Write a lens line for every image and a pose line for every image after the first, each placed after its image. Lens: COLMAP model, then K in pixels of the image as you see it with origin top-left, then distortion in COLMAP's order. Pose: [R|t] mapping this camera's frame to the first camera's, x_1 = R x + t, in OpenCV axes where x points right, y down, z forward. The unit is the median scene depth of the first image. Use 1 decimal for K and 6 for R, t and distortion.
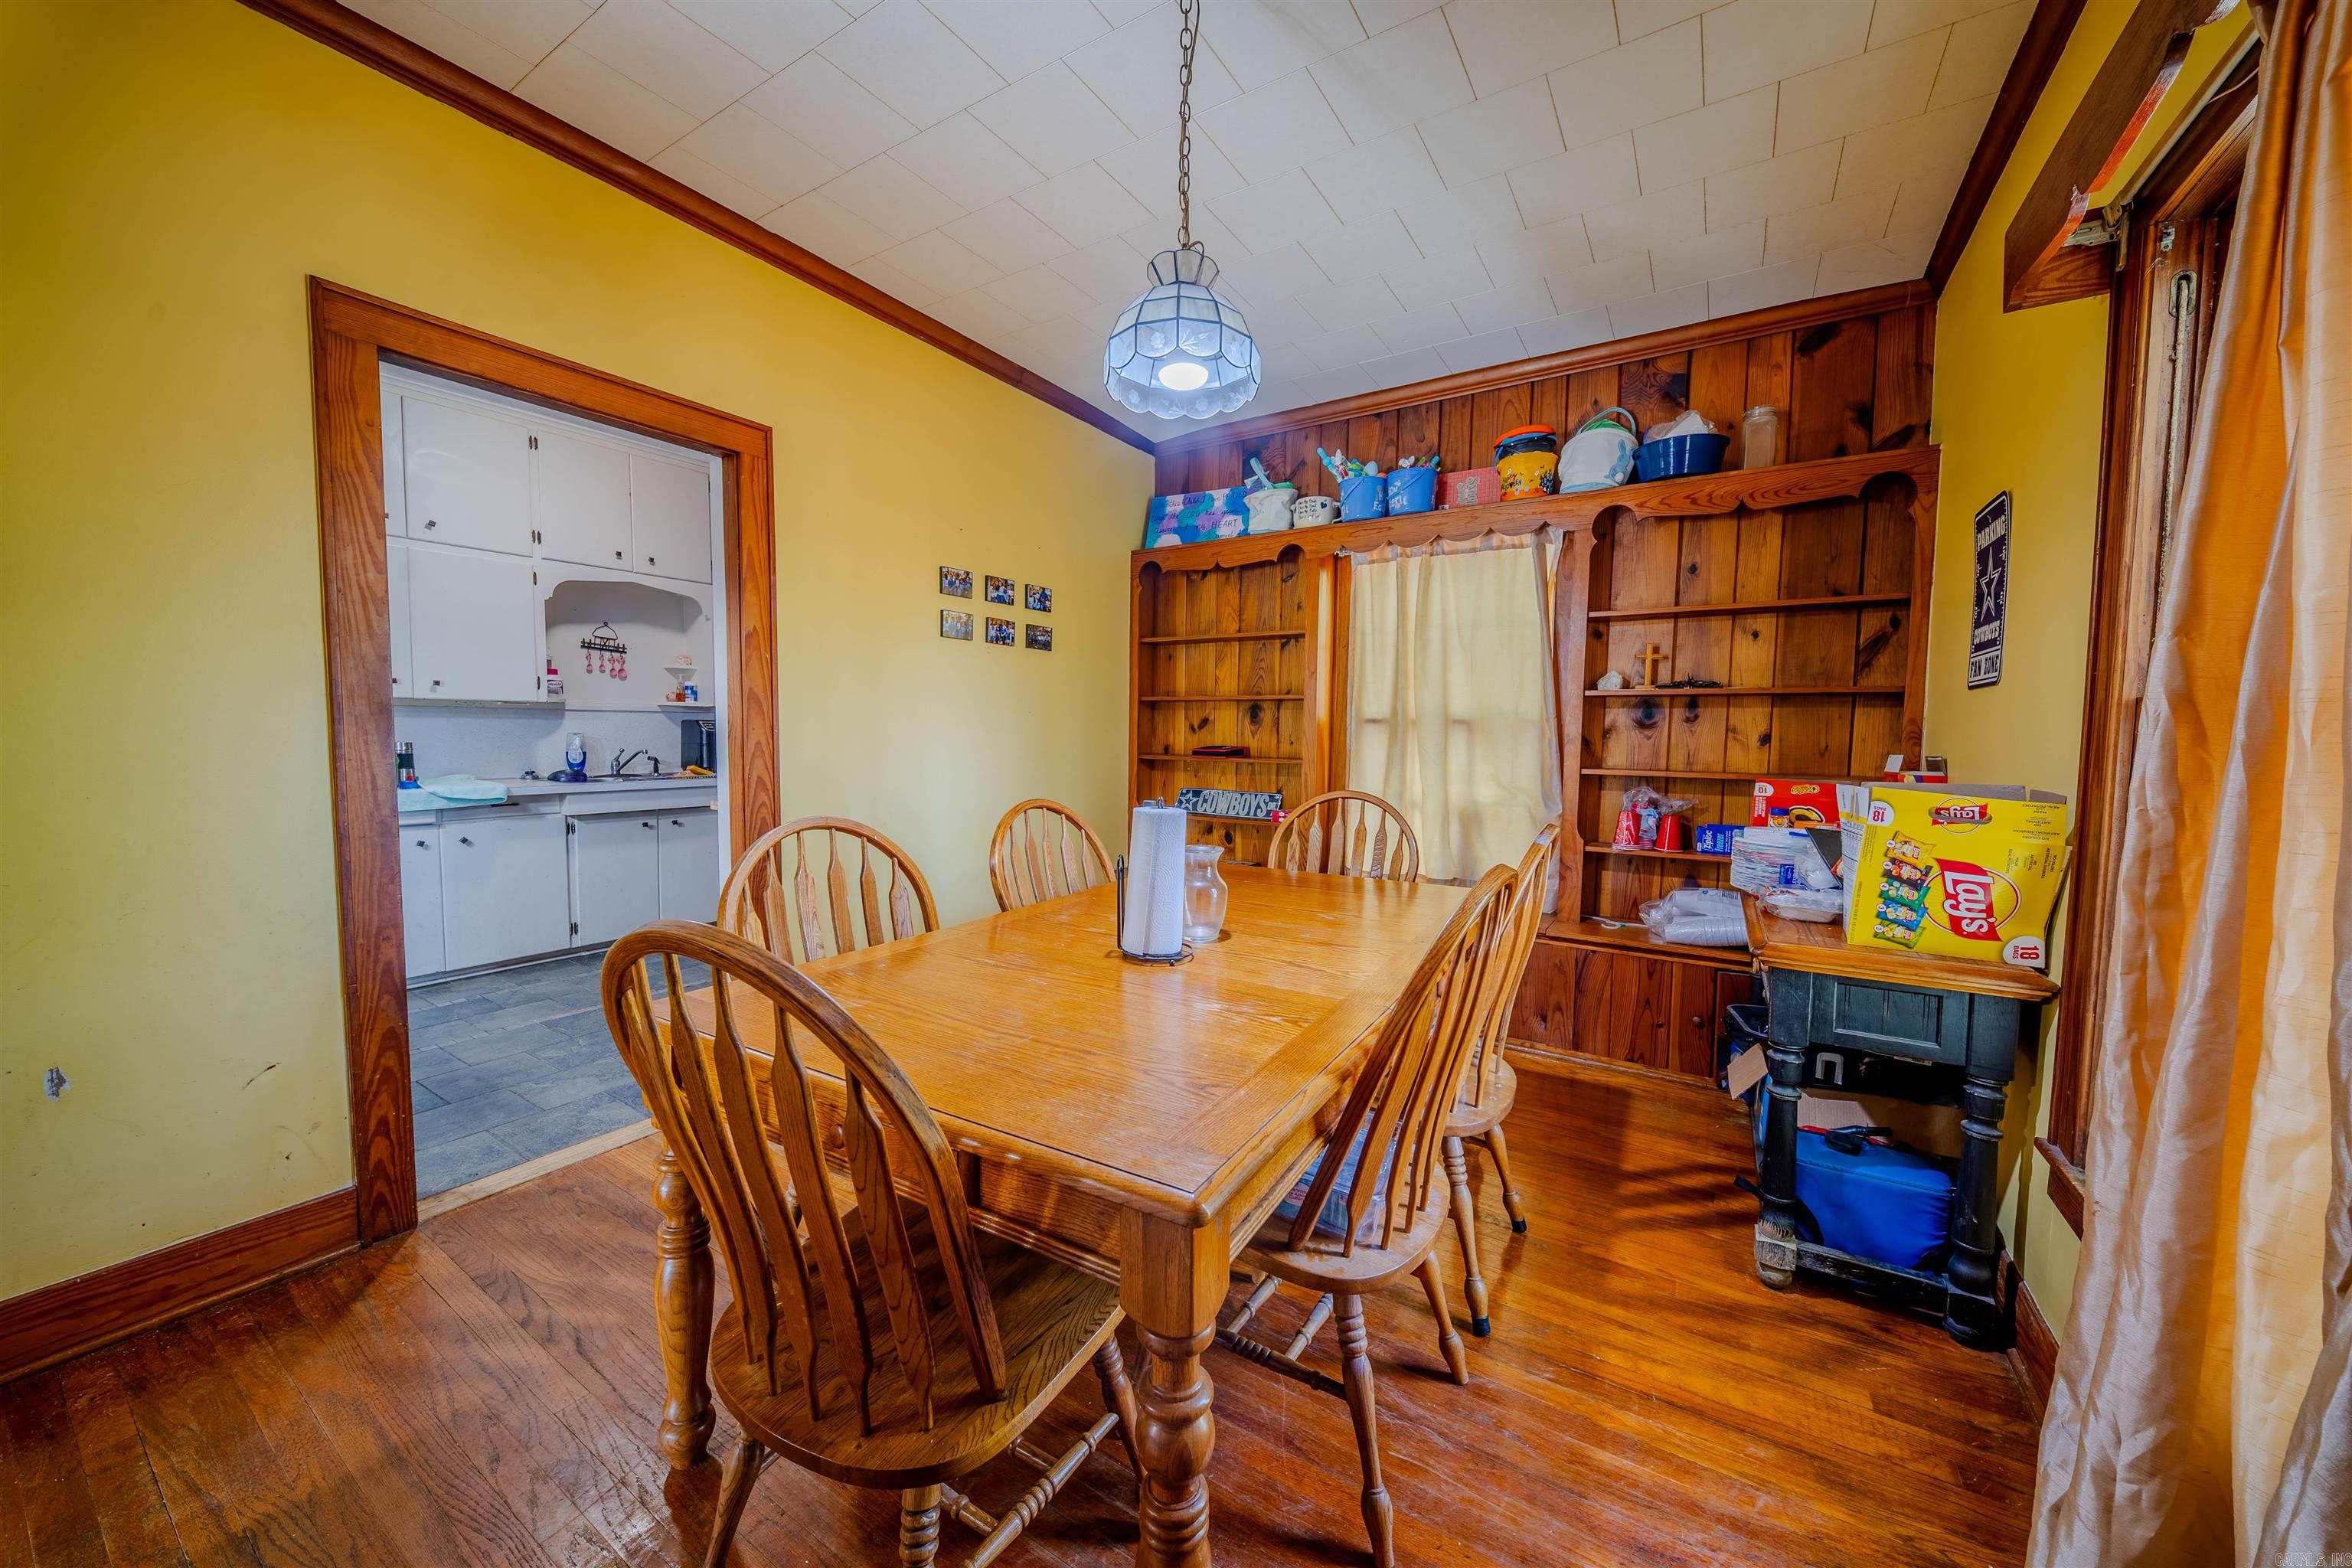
lens RADIAL K [[826.5, 0, 1184.2], [0, 826.5, 783.1], [0, 0, 1]] dist [-0.002093, -0.000433]
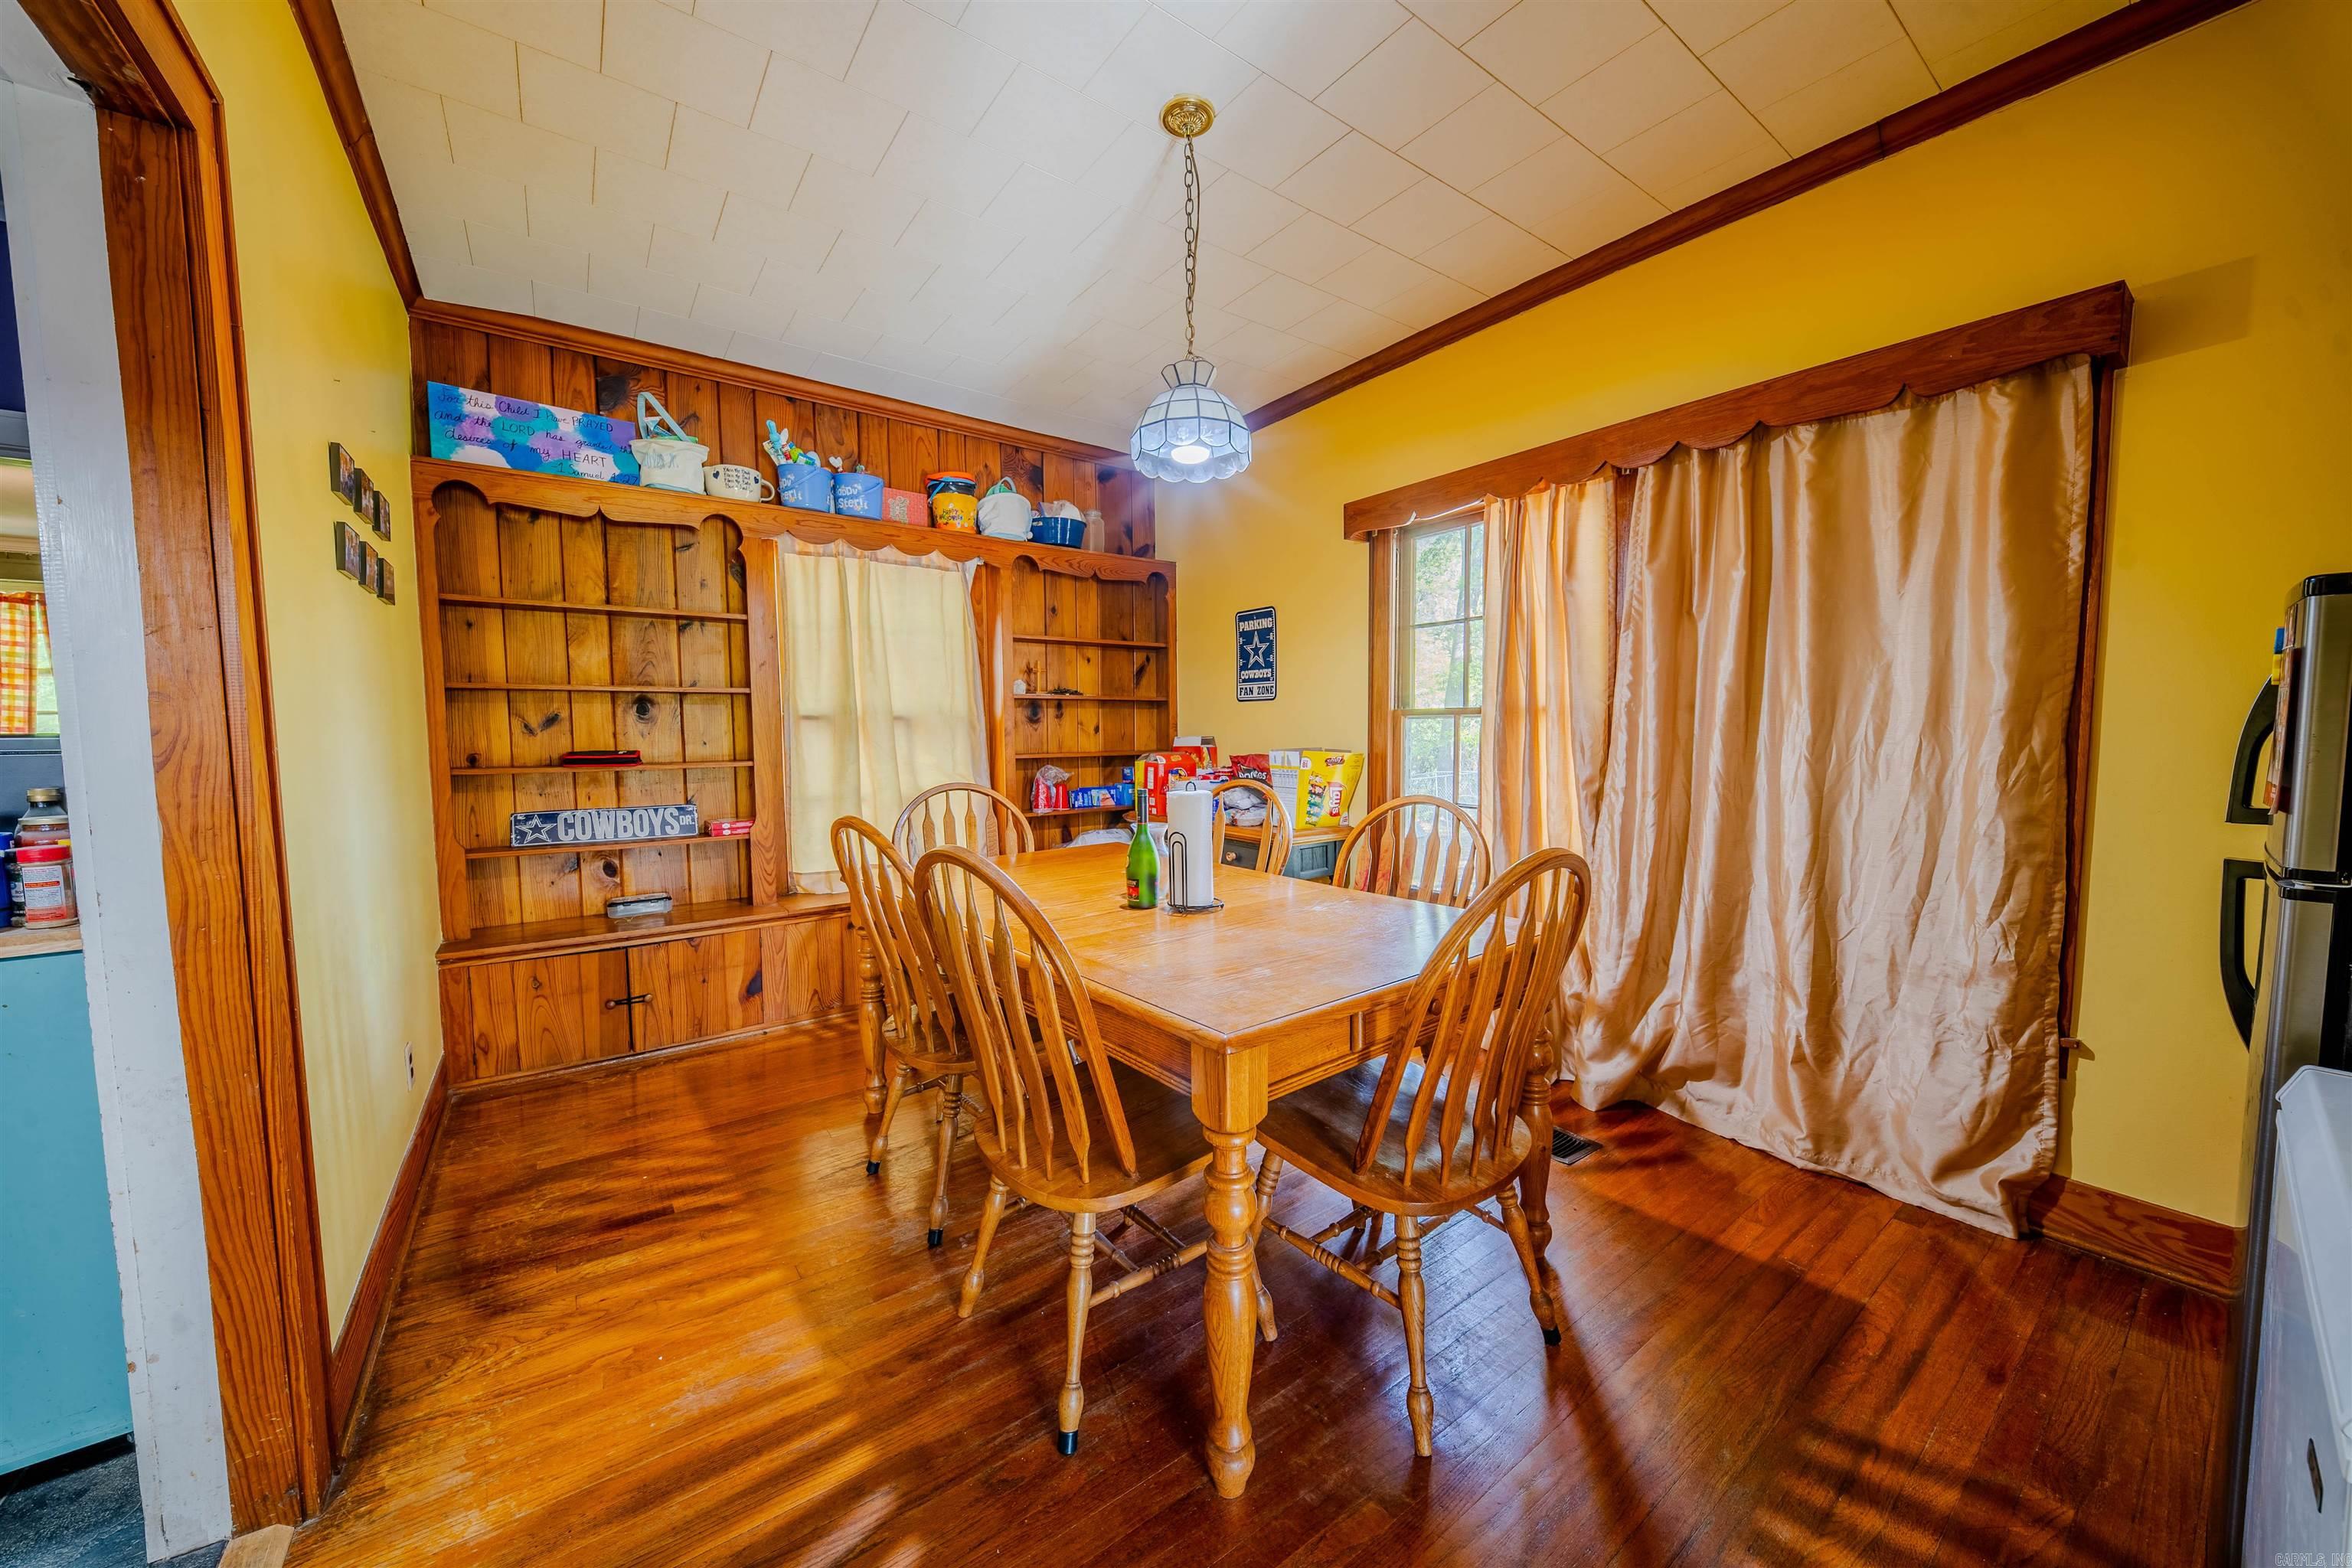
lens RADIAL K [[826.5, 0, 1182.9], [0, 826.5, 785.7], [0, 0, 1]] dist [-0.002093, -0.000433]
pose [[0.351493, -0.078873, 0.932862, -0.607045], [0.069658, 0.995886, 0.057955, -0.024443], [-0.933595, 0.044611, 0.355542, 0.283180]]
